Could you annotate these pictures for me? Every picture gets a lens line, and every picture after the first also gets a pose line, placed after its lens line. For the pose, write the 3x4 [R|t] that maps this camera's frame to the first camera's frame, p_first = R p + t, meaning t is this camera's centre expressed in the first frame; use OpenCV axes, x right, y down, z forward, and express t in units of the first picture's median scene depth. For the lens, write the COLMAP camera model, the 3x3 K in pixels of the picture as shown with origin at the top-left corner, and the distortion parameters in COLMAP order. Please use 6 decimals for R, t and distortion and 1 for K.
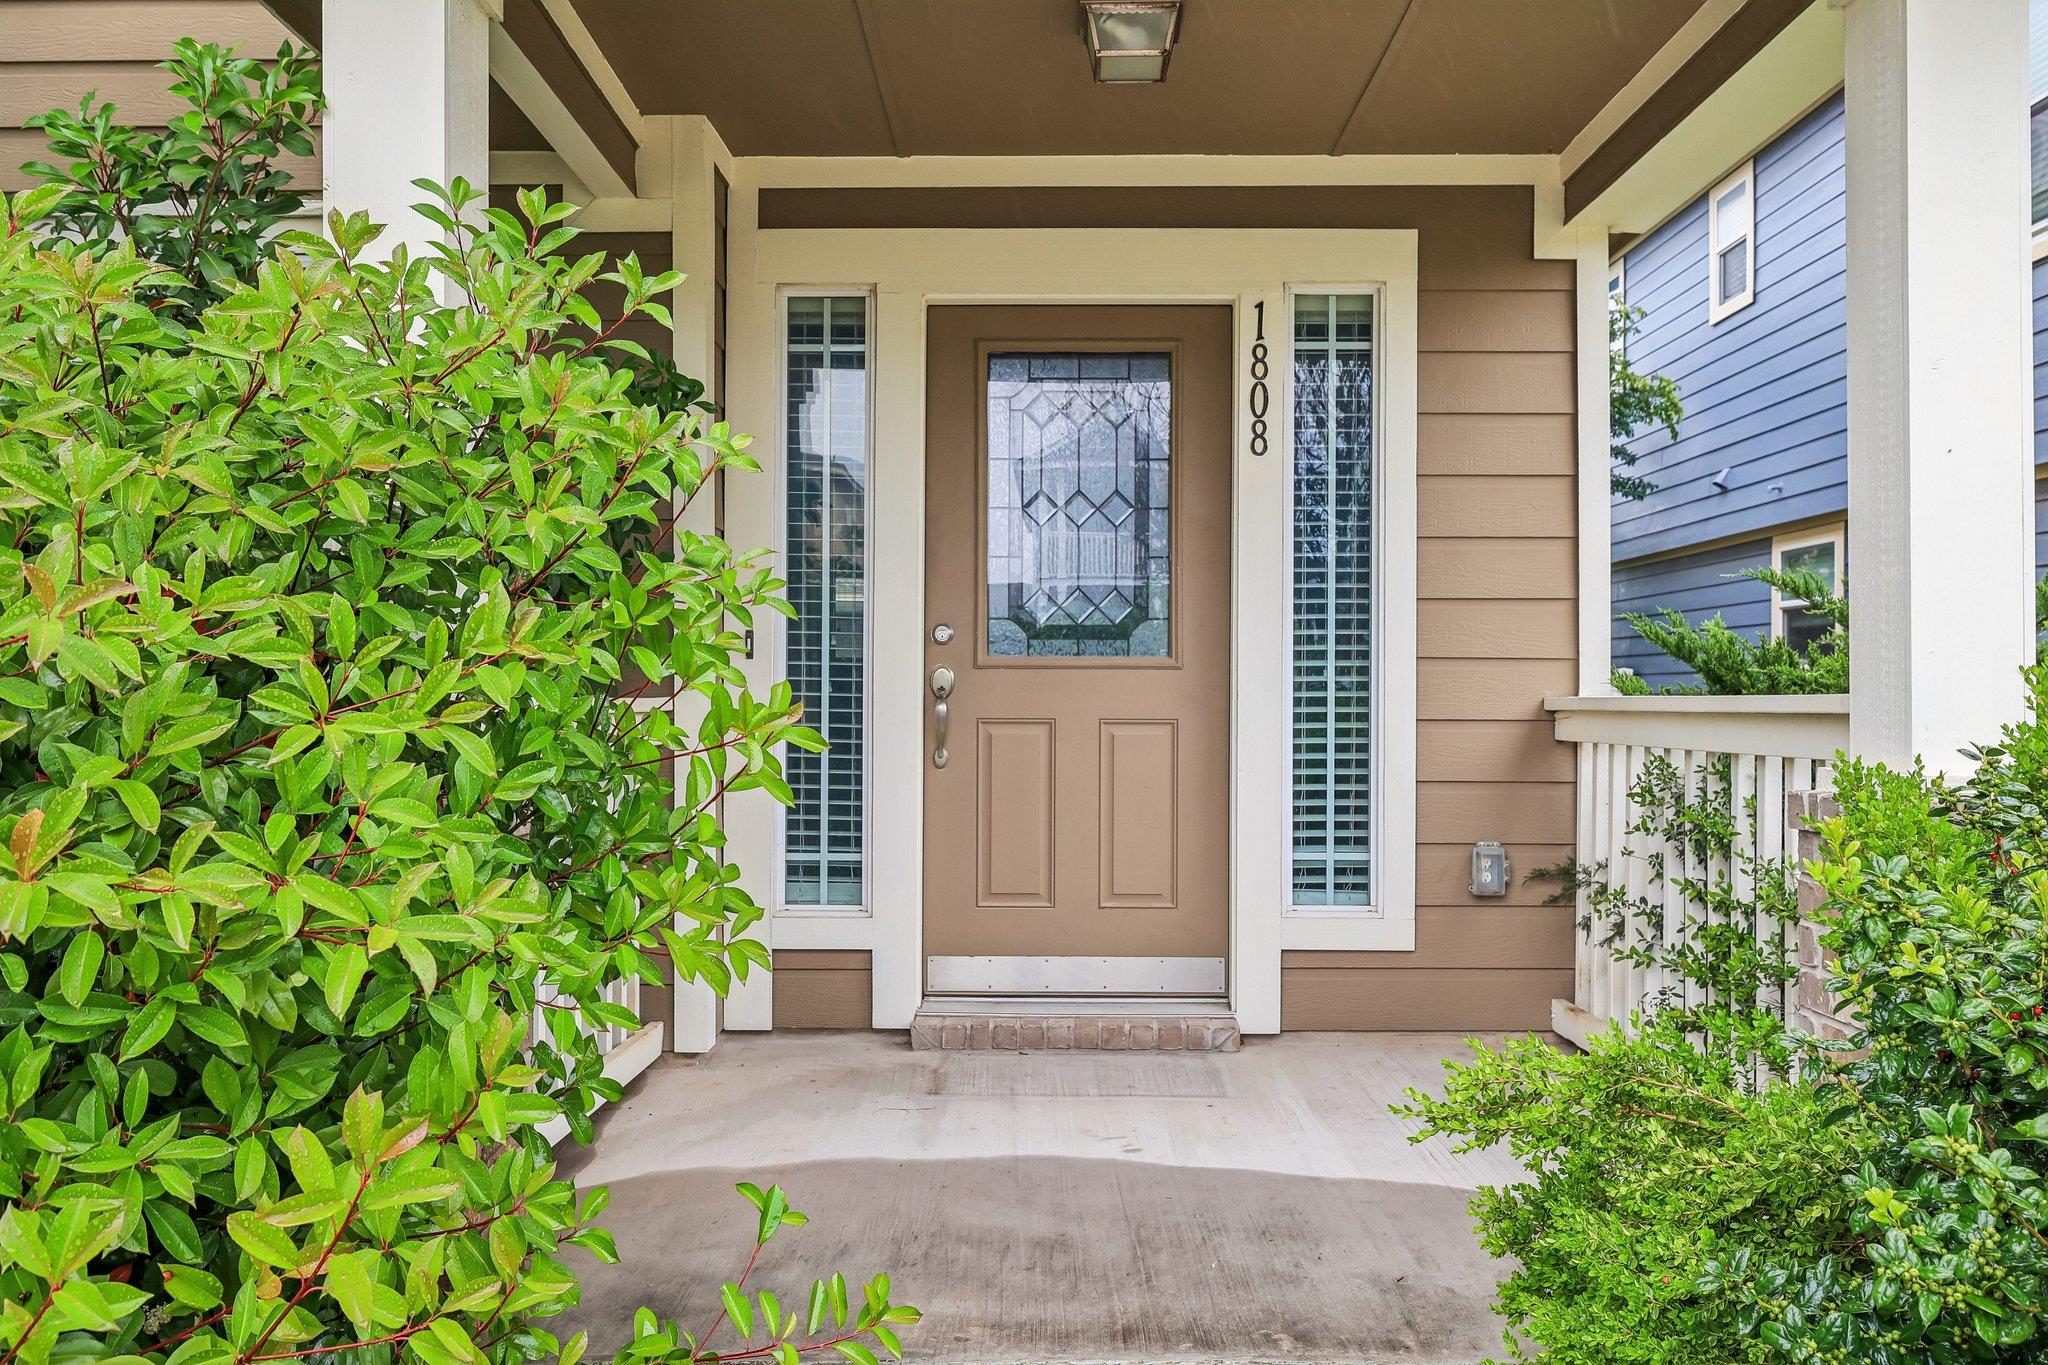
lens RADIAL K [[1671.8, 0, 1027.4], [0, 1671.8, 684.4], [0, 0, 1]] dist [0.005540, 0.005044]
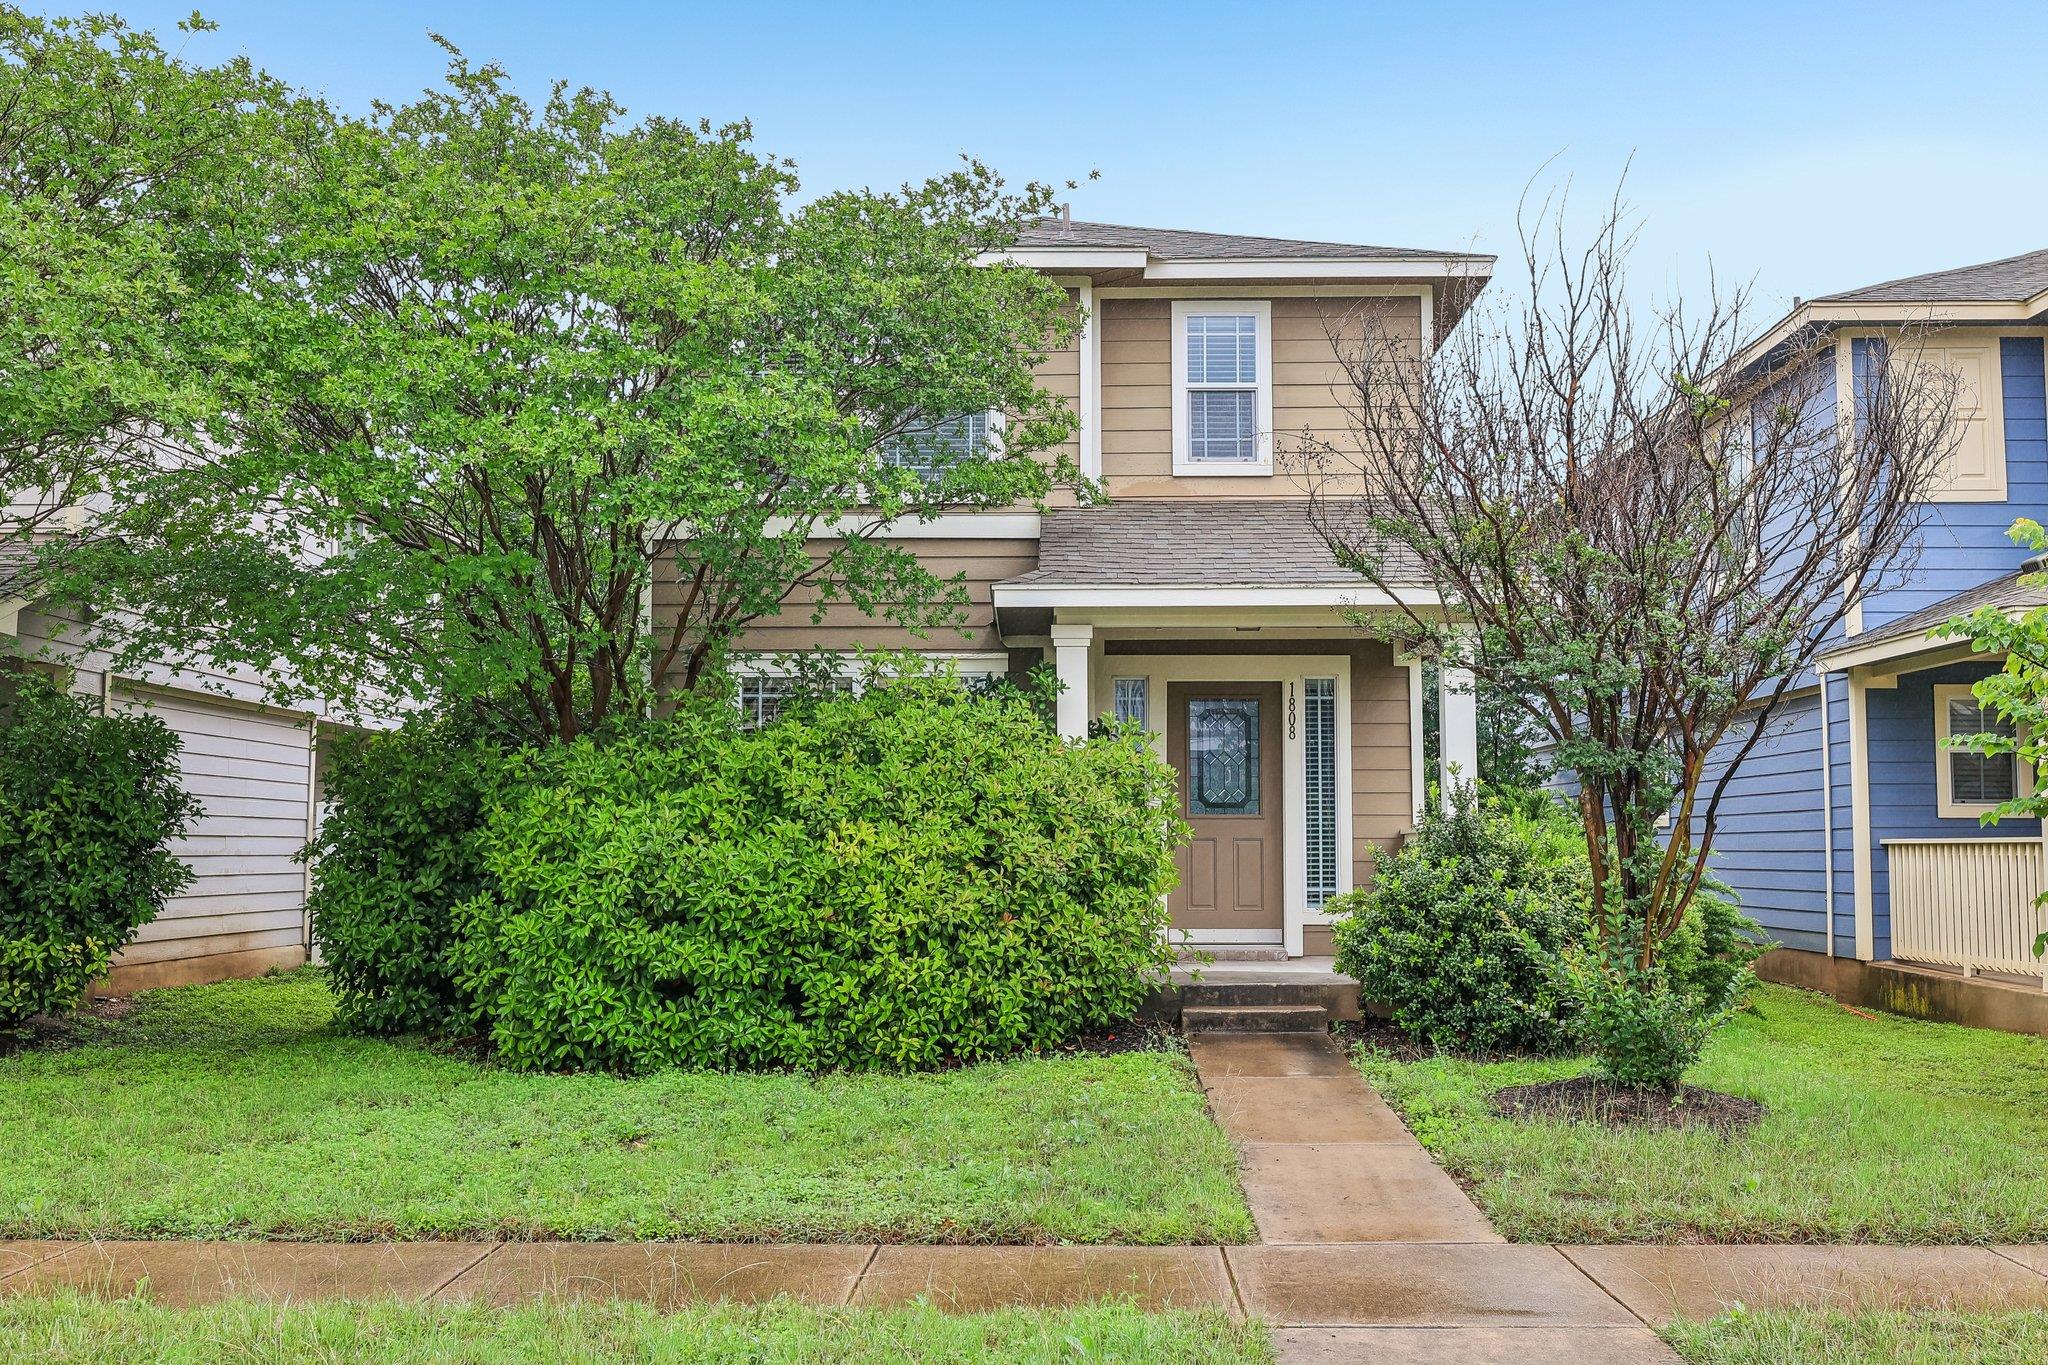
lens RADIAL K [[2005.1, 0, 1023.8], [0, 2005.1, 682.5], [0, 0, 1]] dist [0.016685, 0.000000]
pose [[0.999868, -0.001371, 0.016167, -0.343989], [0.002607, 0.997053, -0.076665, 0.017750], [-0.016015, 0.076697, 0.996926, -2.206280]]
